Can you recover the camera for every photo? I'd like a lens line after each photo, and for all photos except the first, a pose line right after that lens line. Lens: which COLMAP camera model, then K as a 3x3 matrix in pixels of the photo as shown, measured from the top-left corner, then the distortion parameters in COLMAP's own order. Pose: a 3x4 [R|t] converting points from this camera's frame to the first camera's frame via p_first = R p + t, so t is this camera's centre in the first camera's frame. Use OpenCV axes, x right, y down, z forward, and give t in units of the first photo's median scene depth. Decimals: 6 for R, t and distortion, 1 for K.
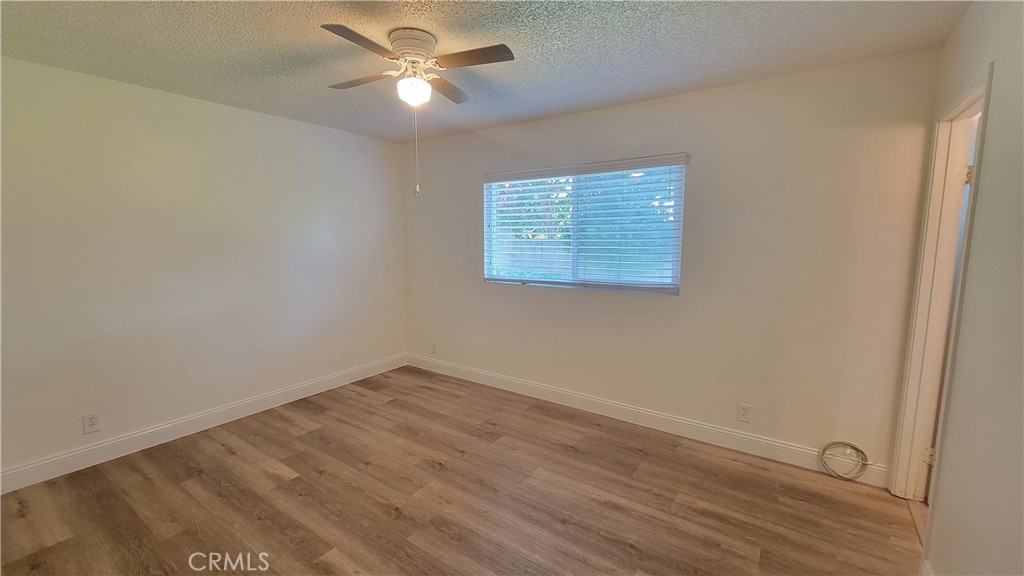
lens RADIAL K [[418.1, 0, 512.8], [0, 418.1, 291.6], [0, 0, 1]] dist [-0.004191, -0.000135]
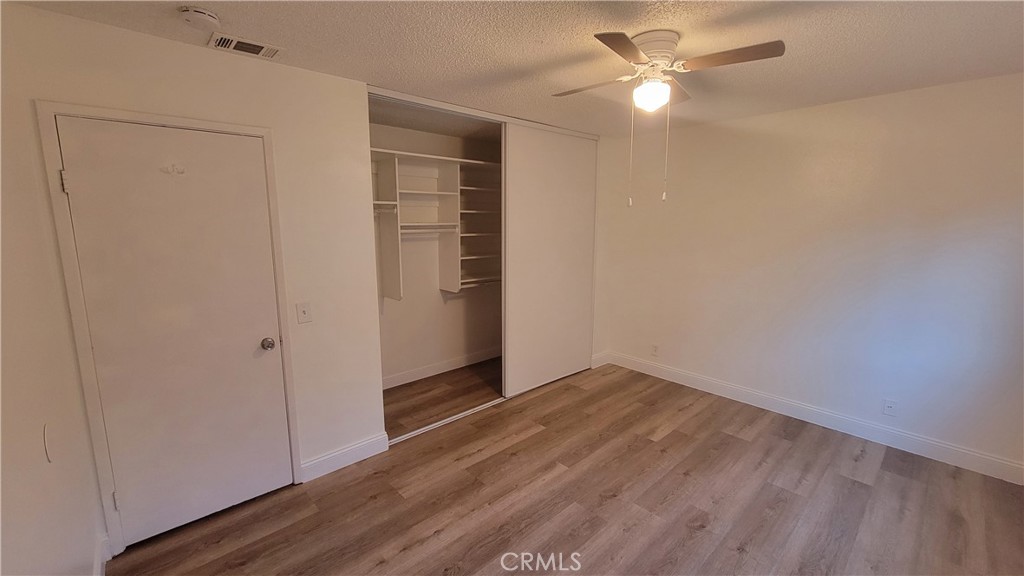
lens RADIAL K [[418.1, 0, 509.9], [0, 418.1, 290.4], [0, 0, 1]] dist [-0.004191, -0.000135]
pose [[-0.222393, 0.162313, -0.961351, 0.650285], [-0.132504, 0.971864, 0.194740, -0.153685], [0.965911, 0.170692, -0.194628, 0.749958]]
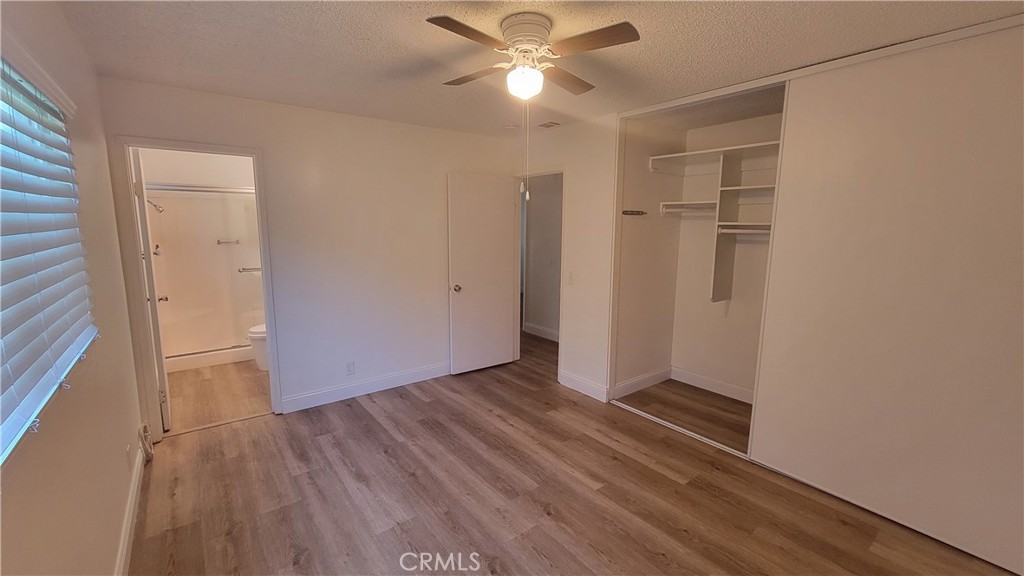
lens RADIAL K [[418.1, 0, 507.9], [0, 418.1, 282.7], [0, 0, 1]] dist [-0.004191, -0.000135]
pose [[-0.950592, -0.050195, 0.306358, -0.404936], [0.035000, 0.963222, 0.266417, -0.246560], [-0.308464, 0.263976, -0.913875, 1.572547]]
